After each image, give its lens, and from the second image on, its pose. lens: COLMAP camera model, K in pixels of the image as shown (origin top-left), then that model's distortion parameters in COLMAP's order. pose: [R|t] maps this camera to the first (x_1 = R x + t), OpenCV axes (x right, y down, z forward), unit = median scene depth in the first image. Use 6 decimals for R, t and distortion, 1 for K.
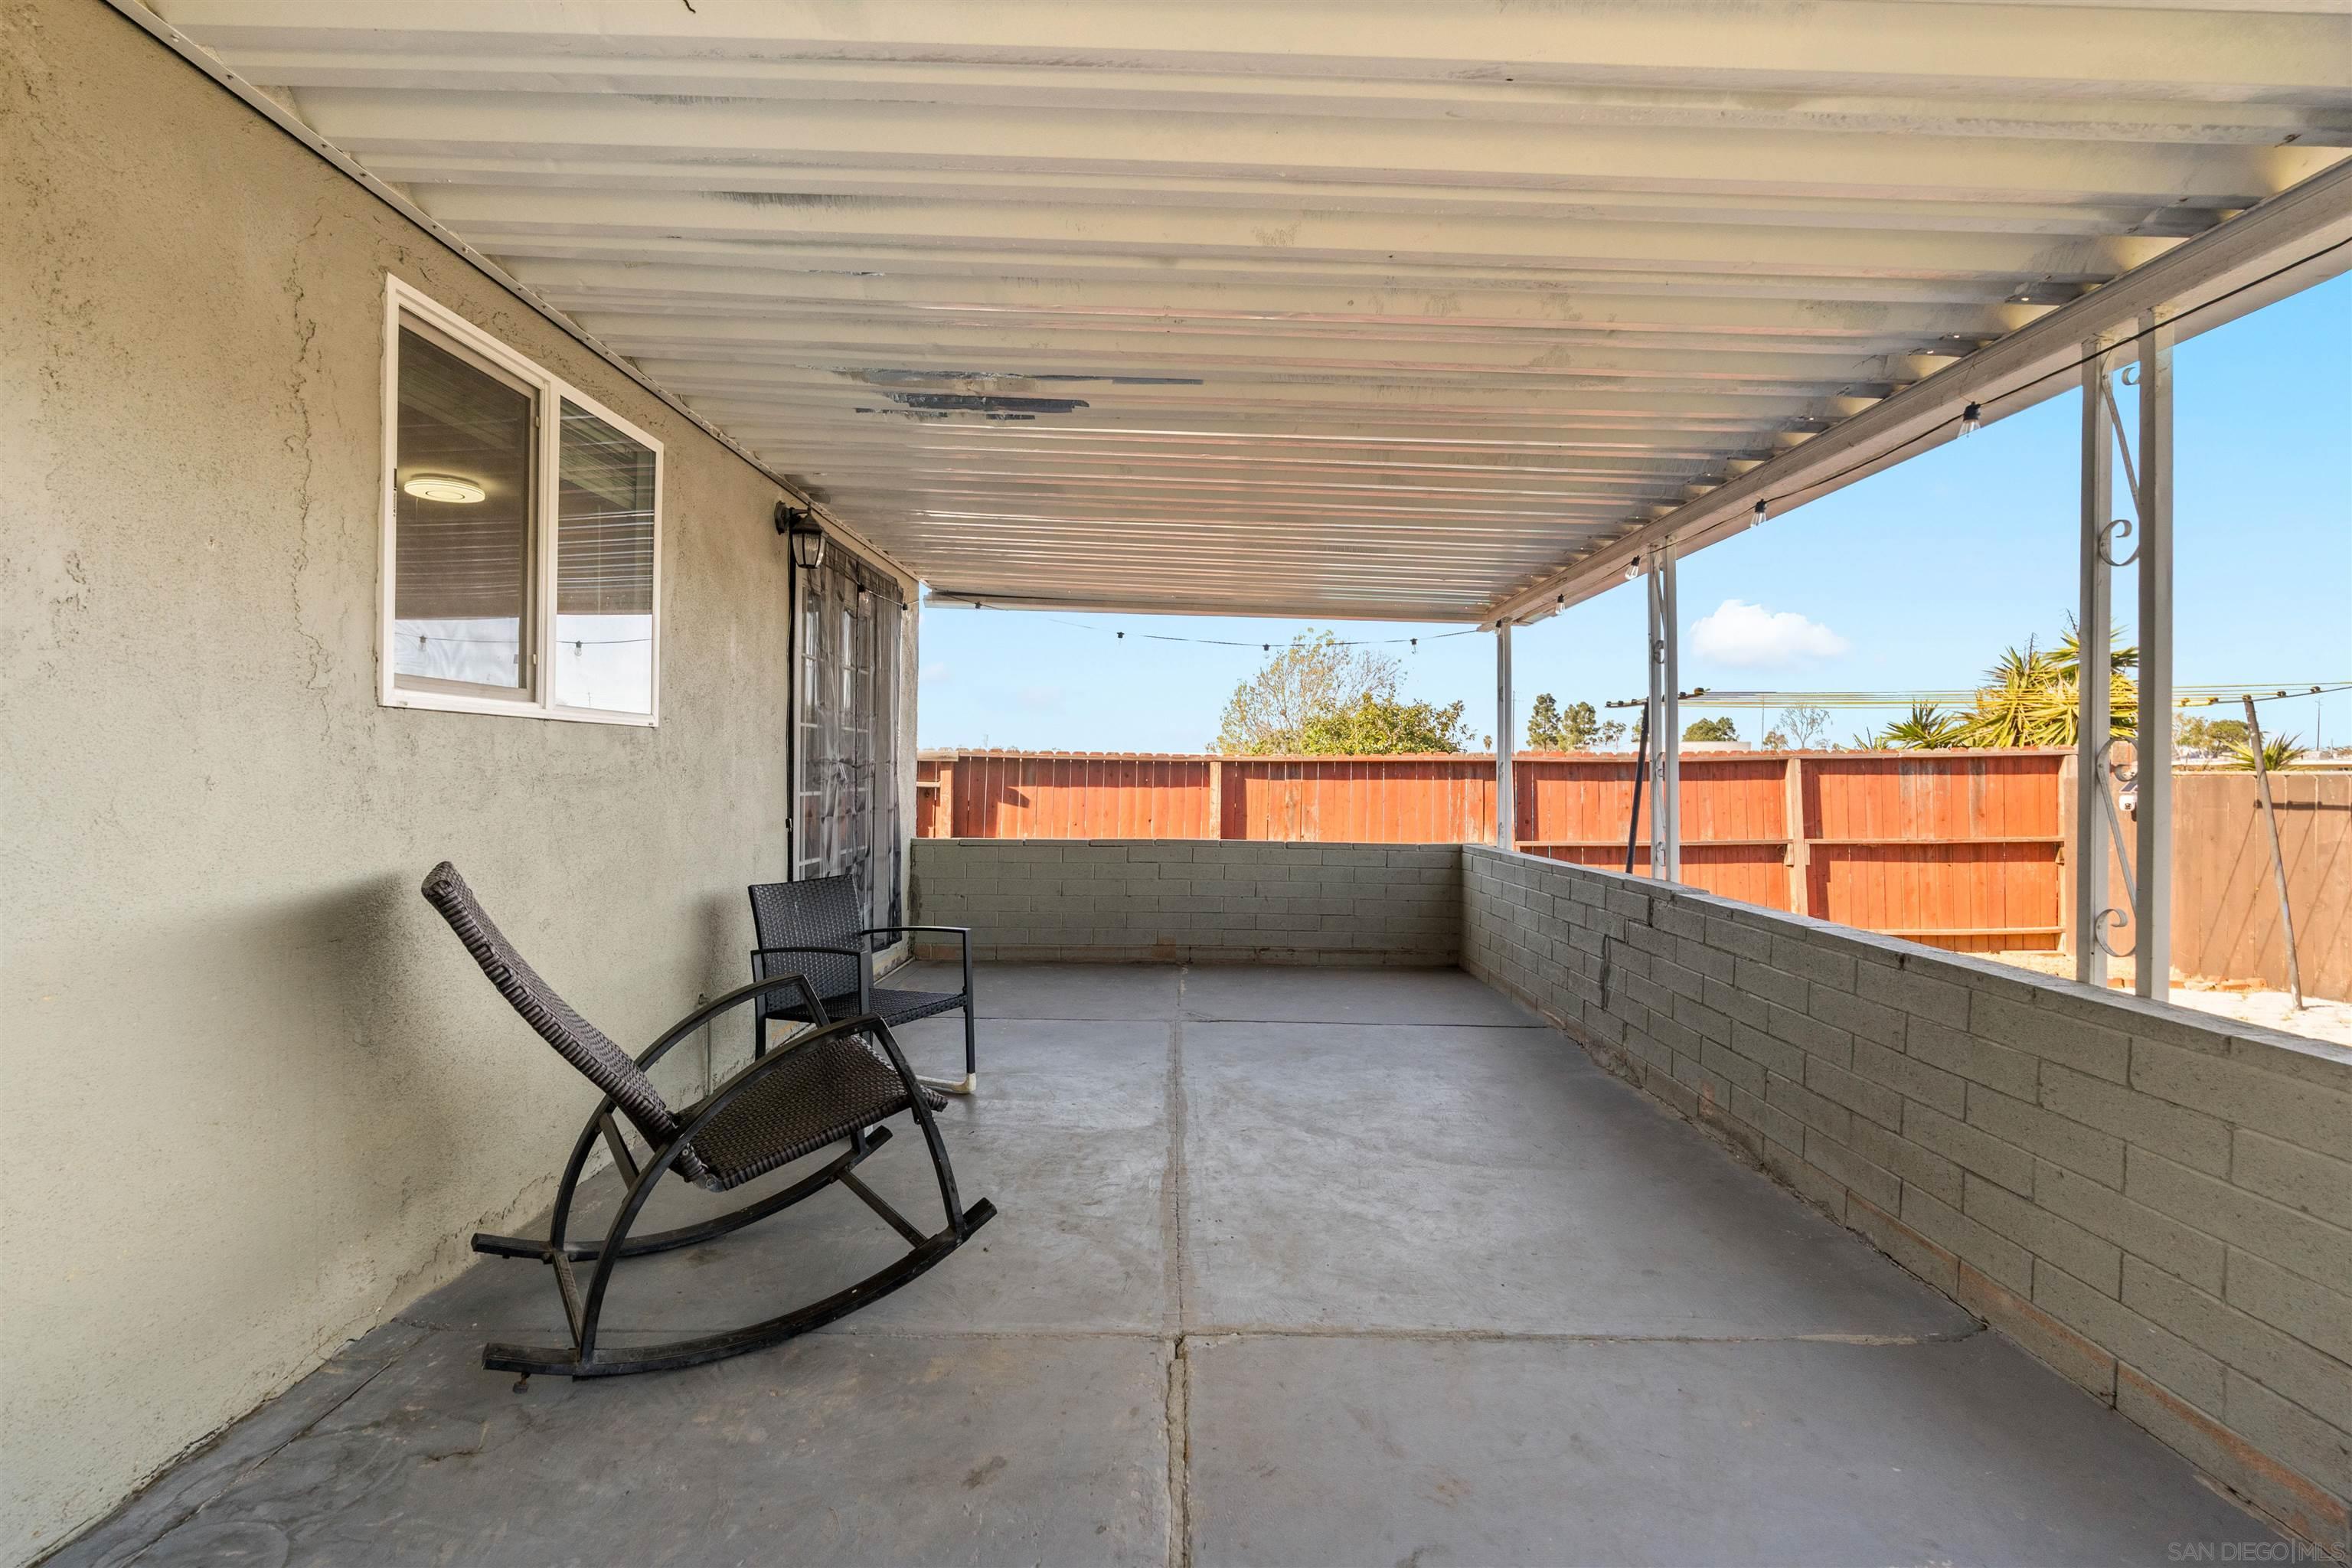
lens RADIAL K [[1064.7, 0, 1157.3], [0, 1064.7, 779.5], [0, 0, 1]] dist [-0.009486, -0.000185]
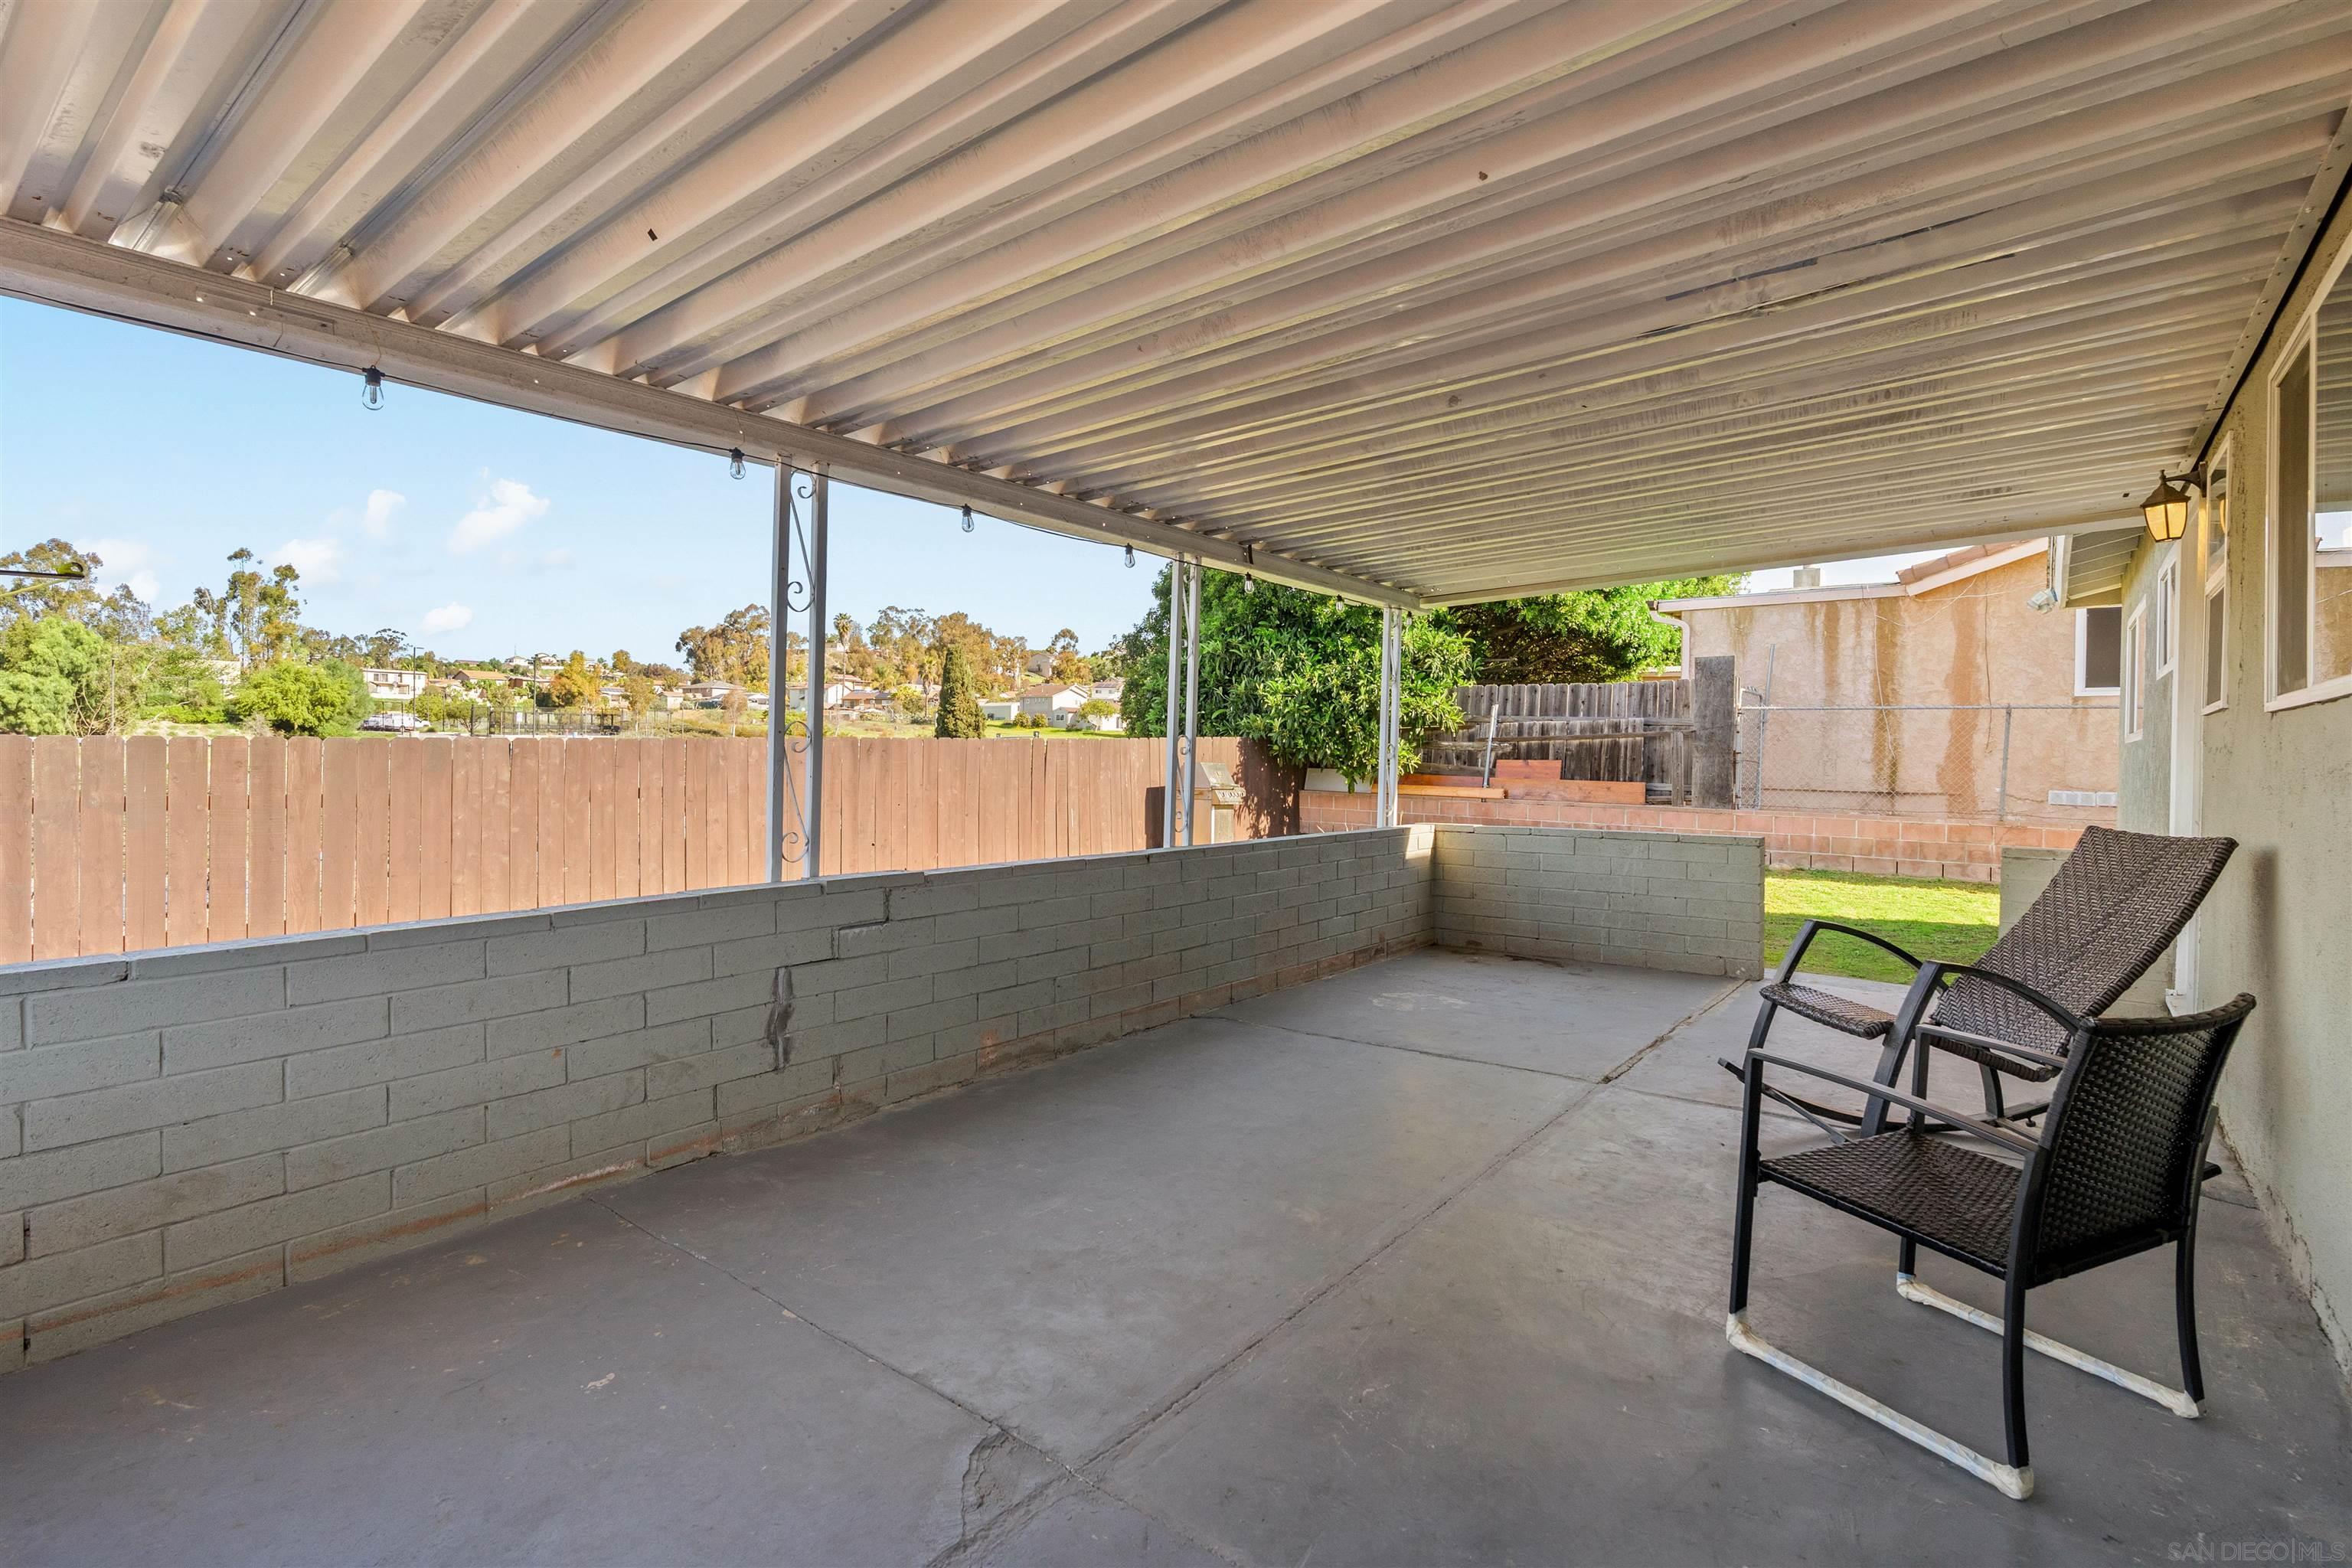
lens RADIAL K [[1117.6, 0, 1154.9], [0, 1117.6, 763.5], [0, 0, 1]] dist [0.001389, -0.000151]
pose [[-0.794645, -0.016693, 0.606845, -0.174705], [-0.007785, 0.999820, 0.017308, -0.006840], [-0.607025, 0.009029, -0.794632, 1.016092]]
